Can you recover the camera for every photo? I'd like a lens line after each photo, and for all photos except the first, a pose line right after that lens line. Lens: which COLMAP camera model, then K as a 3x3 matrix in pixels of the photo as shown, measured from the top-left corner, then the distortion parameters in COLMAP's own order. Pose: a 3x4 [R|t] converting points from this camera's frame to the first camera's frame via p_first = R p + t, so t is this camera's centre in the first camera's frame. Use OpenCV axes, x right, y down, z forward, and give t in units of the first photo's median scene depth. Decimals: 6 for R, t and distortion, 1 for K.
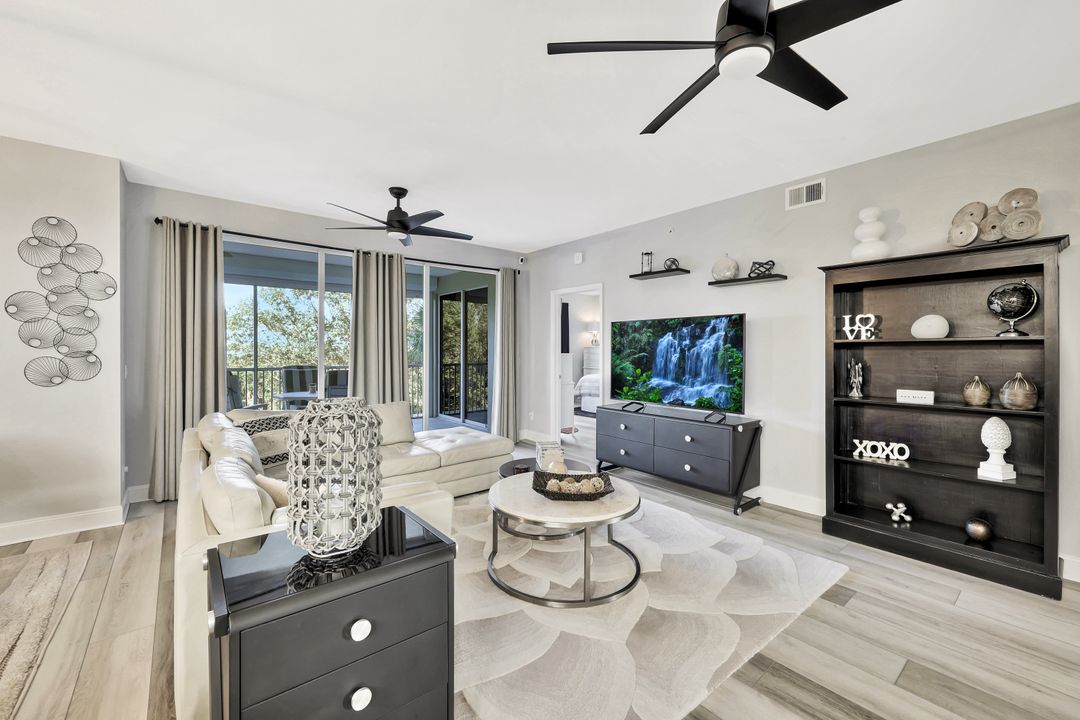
lens RADIAL K [[434.5, 0, 531.4], [0, 434.5, 348.5], [0, 0, 1]] dist [-0.002949, -0.000517]
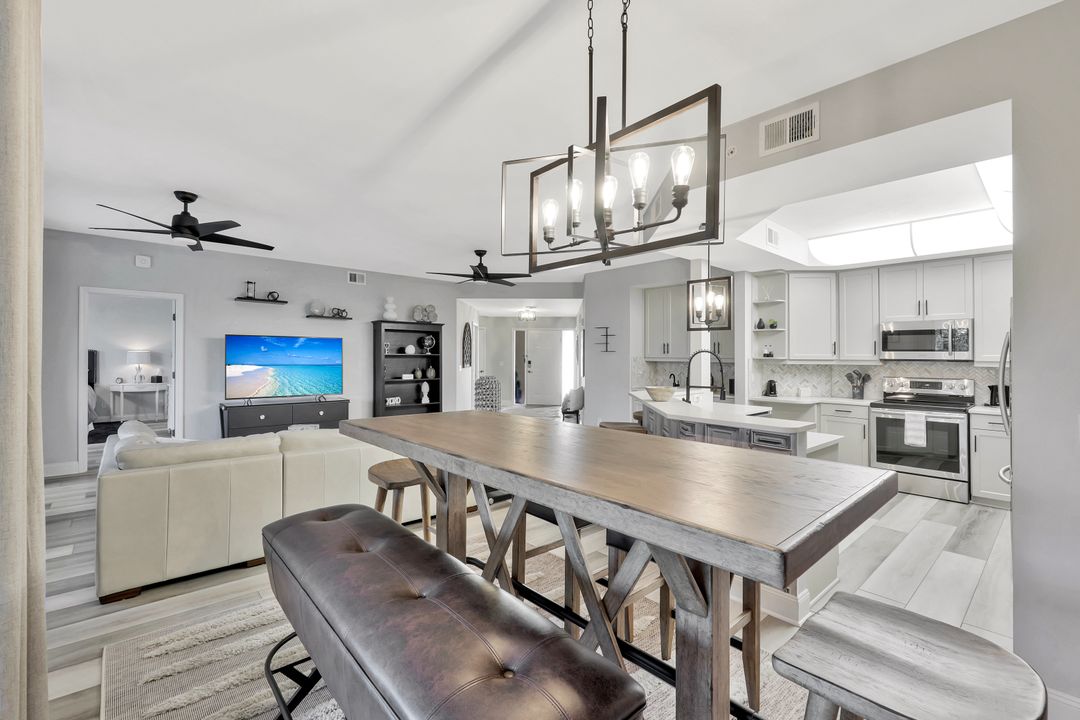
lens RADIAL K [[465.9, 0, 546.8], [0, 465.9, 357.0], [0, 0, 1]] dist [0.003284, 0.000236]
pose [[-0.068726, -0.002551, 0.997632, -1.664107], [-0.010912, 0.999939, 0.001806, -0.020022], [-0.997576, -0.010762, -0.068750, 0.336473]]
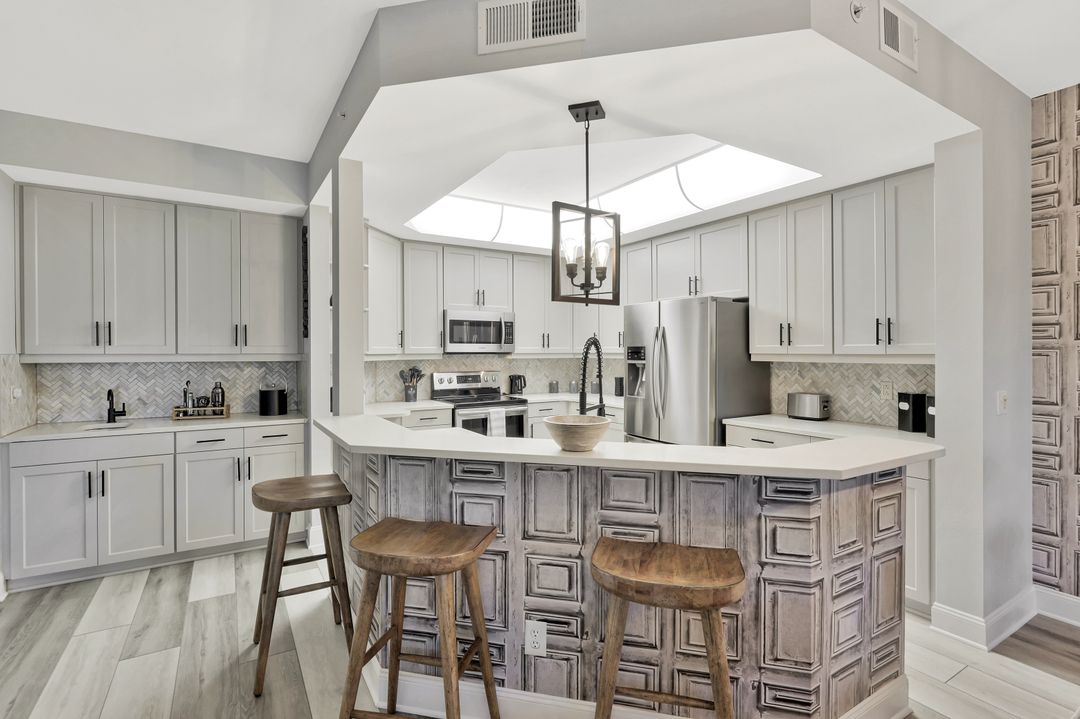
lens RADIAL K [[509.8, 0, 537.2], [0, 509.8, 356.4], [0, 0, 1]] dist [0.000478, 0.000130]
pose [[-0.990842, -0.001213, 0.135020, -0.573084], [-0.000193, 0.999971, 0.007570, -0.021259], [-0.135026, 0.007475, -0.990814, 0.546382]]
